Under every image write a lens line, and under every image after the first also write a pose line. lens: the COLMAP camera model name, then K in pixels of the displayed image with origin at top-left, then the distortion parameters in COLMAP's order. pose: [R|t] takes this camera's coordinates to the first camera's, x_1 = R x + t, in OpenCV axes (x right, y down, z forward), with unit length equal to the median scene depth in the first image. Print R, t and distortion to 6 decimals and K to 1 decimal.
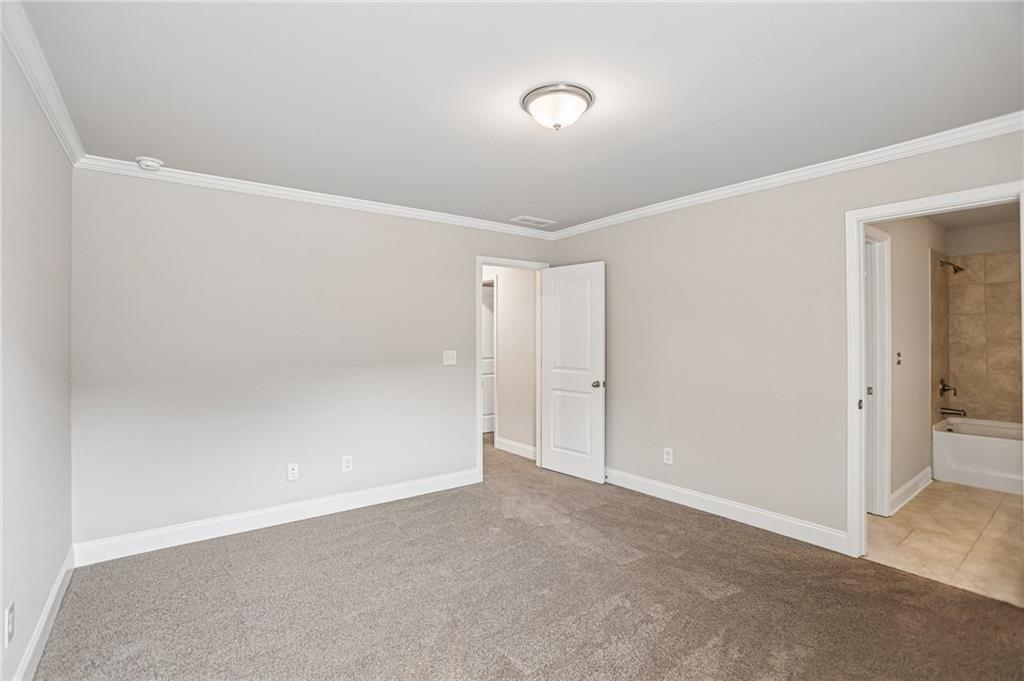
lens RADIAL K [[472.6, 0, 510.8], [0, 472.6, 334.4], [0, 0, 1]] dist [-0.061208, 0.021947]
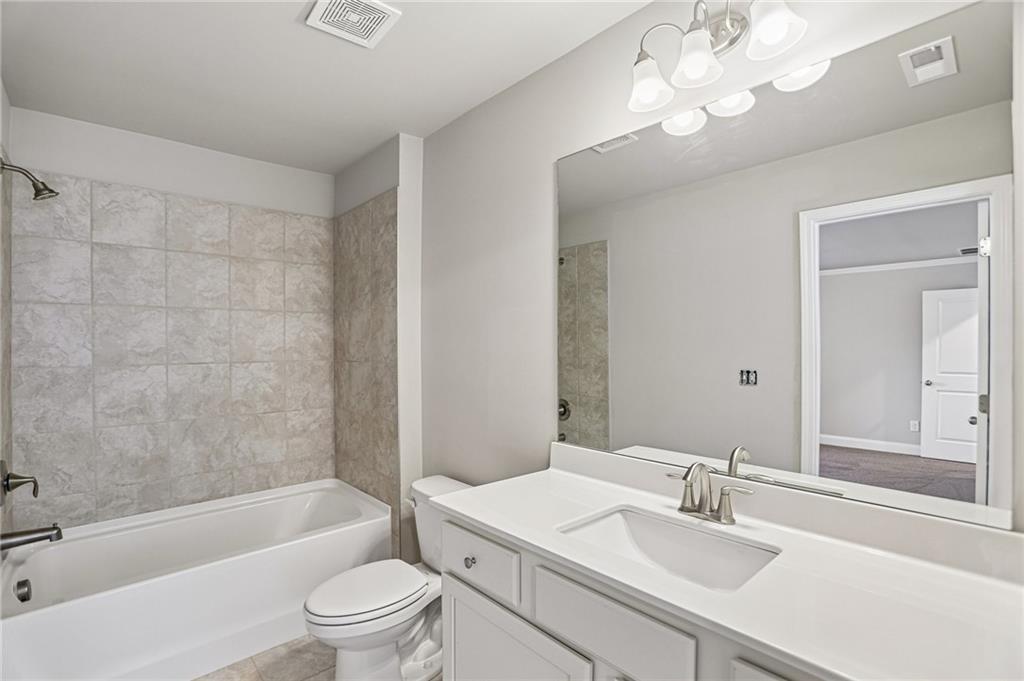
lens RADIAL K [[472.6, 0, 504.8], [0, 472.6, 343.7], [0, 0, 1]] dist [-0.061208, 0.021947]
pose [[-0.082509, 0.007867, 0.996559, 0.523857], [0.006404, 0.999952, -0.007364, 0.003018], [-0.996570, 0.005774, -0.082555, 0.598030]]
